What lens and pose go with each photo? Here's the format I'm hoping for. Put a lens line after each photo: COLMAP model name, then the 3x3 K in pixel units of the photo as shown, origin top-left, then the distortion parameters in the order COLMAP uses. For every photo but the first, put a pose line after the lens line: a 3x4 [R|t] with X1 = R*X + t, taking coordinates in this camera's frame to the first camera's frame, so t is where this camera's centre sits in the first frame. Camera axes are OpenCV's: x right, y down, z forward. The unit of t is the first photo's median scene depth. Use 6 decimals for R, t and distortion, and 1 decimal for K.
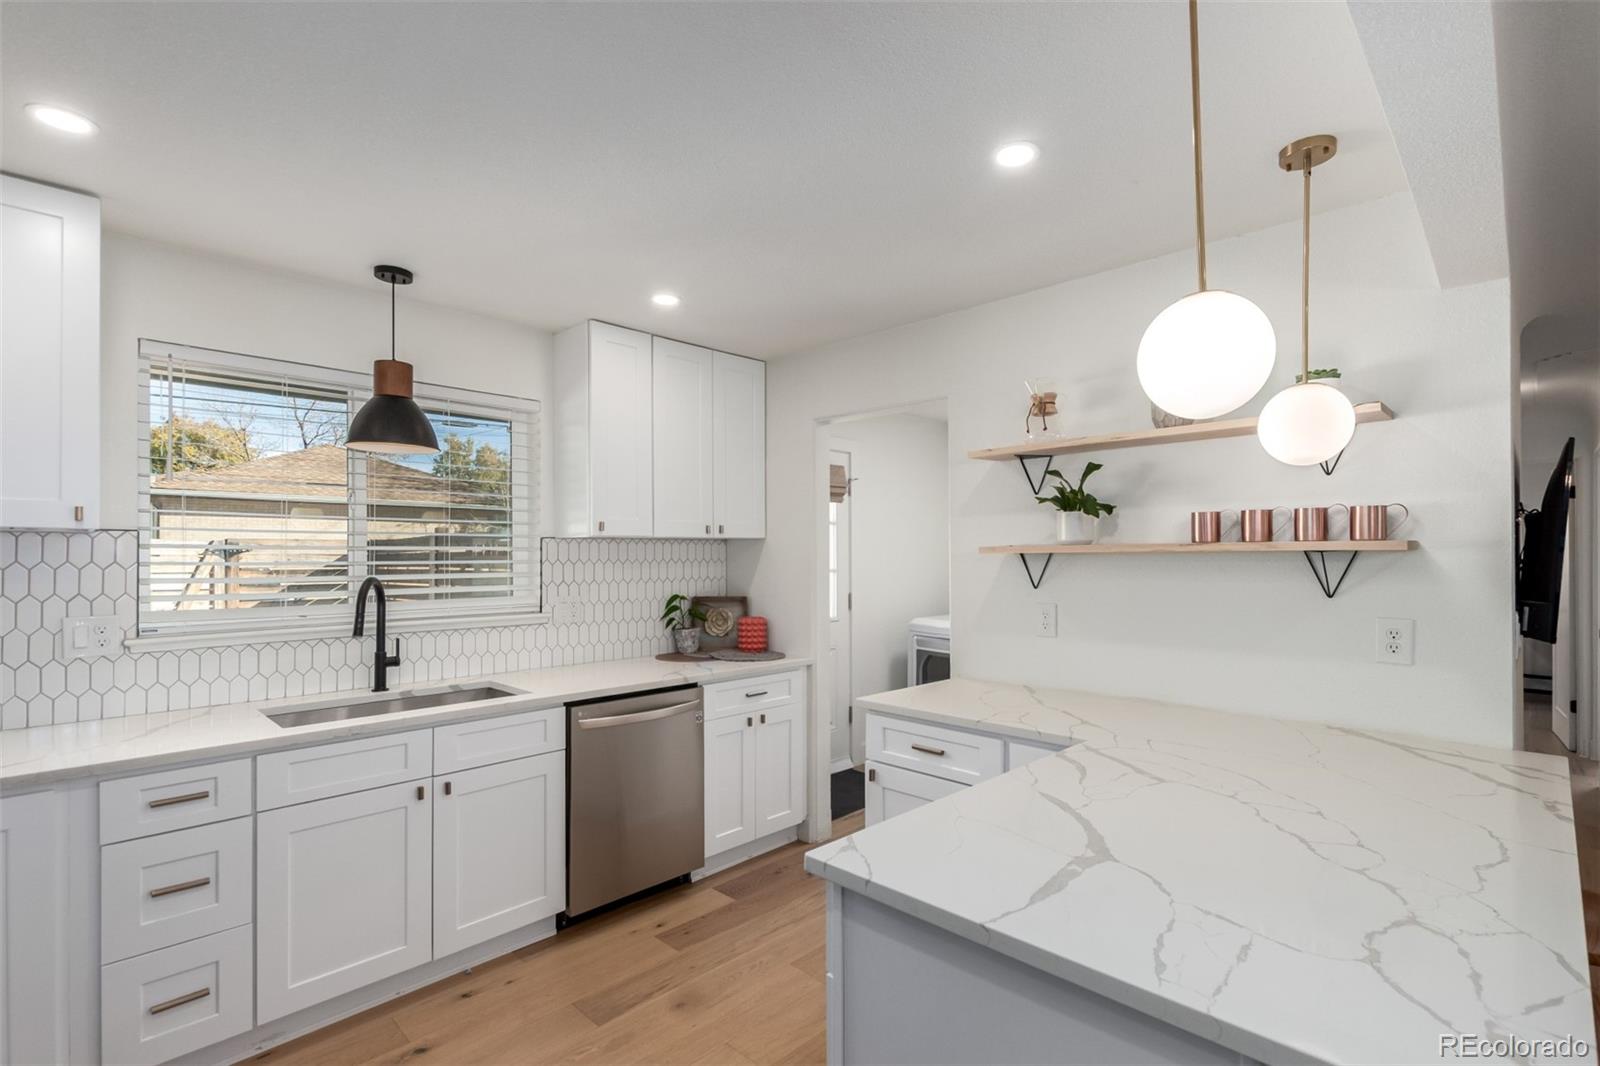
lens RADIAL K [[740.7, 0, 809.8], [0, 740.7, 555.2], [0, 0, 1]] dist [0.002474, 0.000107]
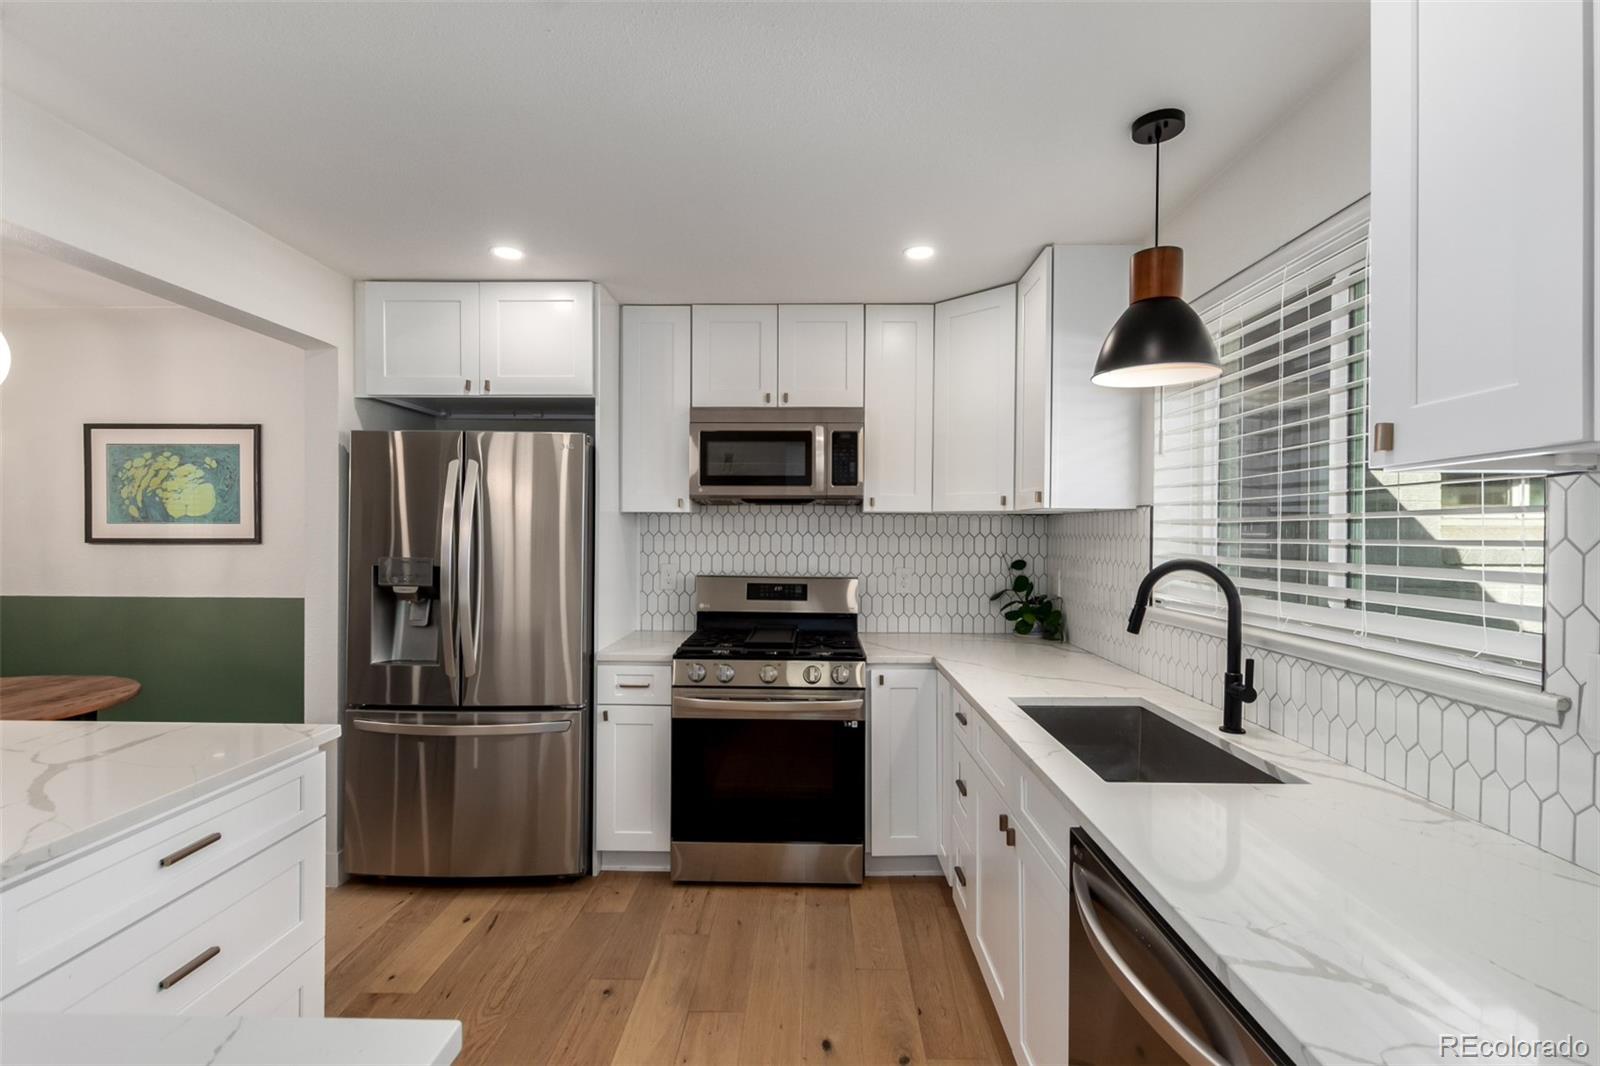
lens RADIAL K [[743.1, 0, 800.0], [0, 743.1, 533.0], [0, 0, 1]] dist [0.010780, -0.000289]
pose [[-0.718454, -0.001445, -0.695572, 0.120932], [-0.003069, 0.999995, 0.001092, 0.003711], [0.695567, 0.002919, -0.718455, 0.921029]]
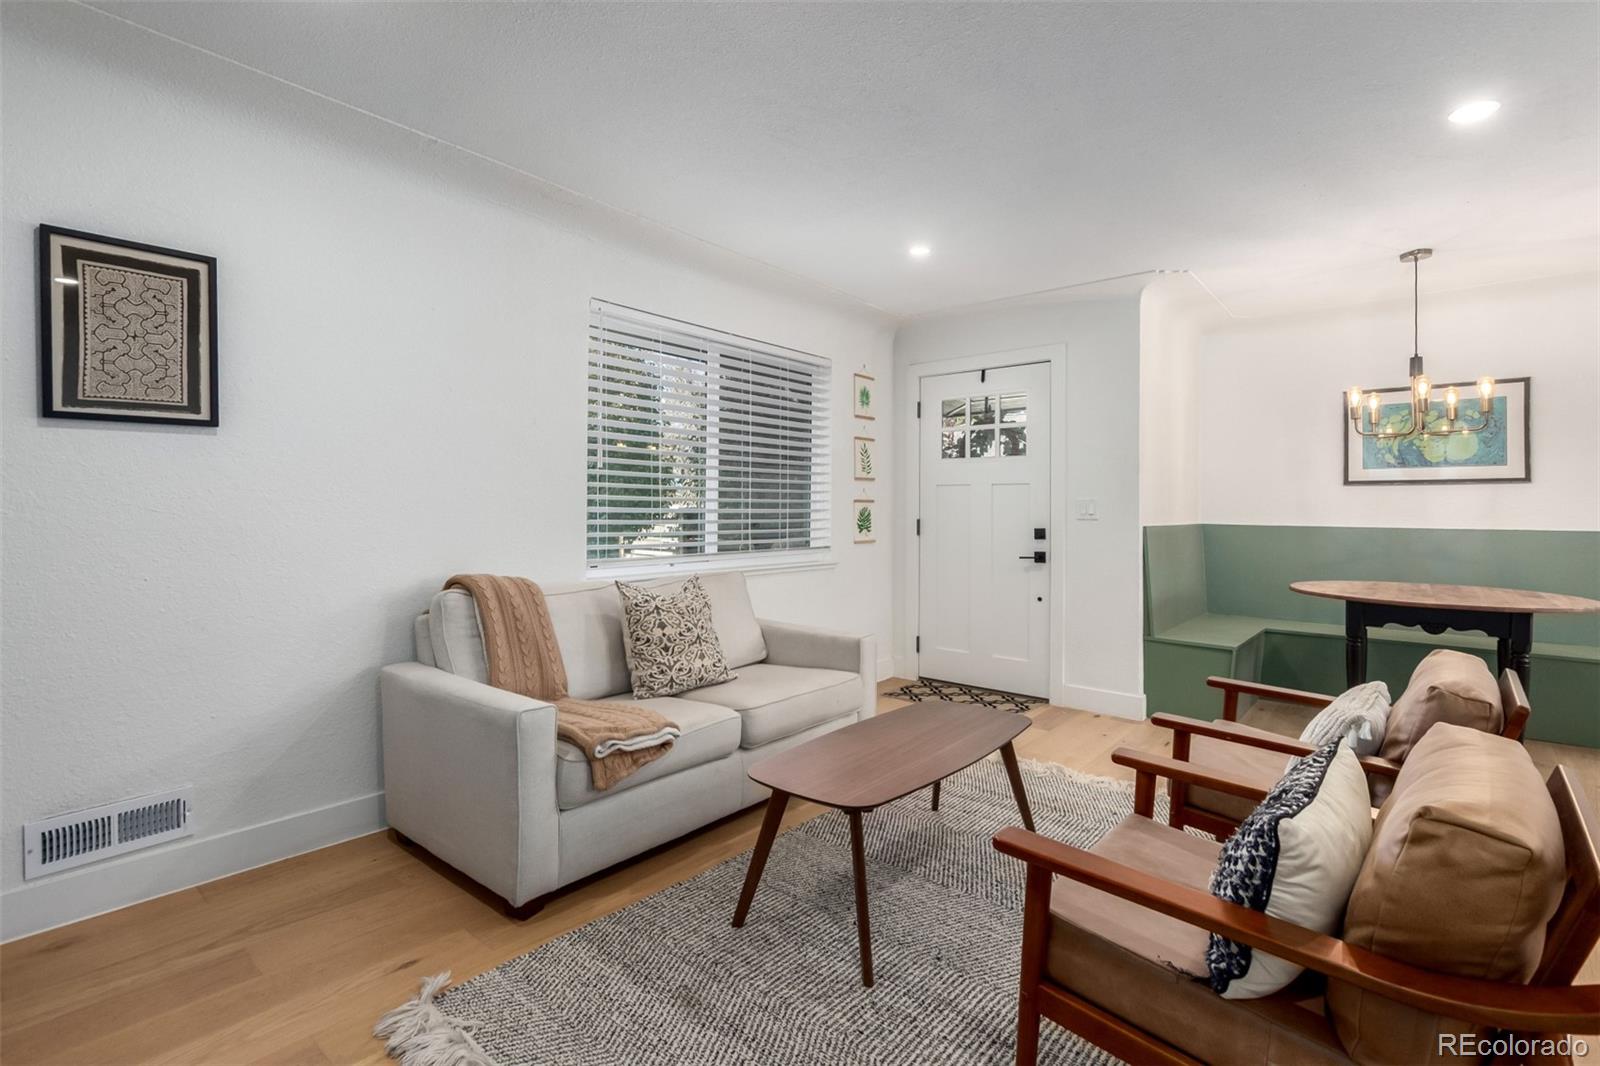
lens RADIAL K [[750.1, 0, 811.4], [0, 750.1, 506.6], [0, 0, 1]] dist [0.003032, 0.000324]
pose [[-0.995739, -0.004960, -0.092080, 1.147838], [-0.004689, 0.999984, -0.003160, 0.067405], [0.092094, -0.002714, -0.995747, 0.730709]]
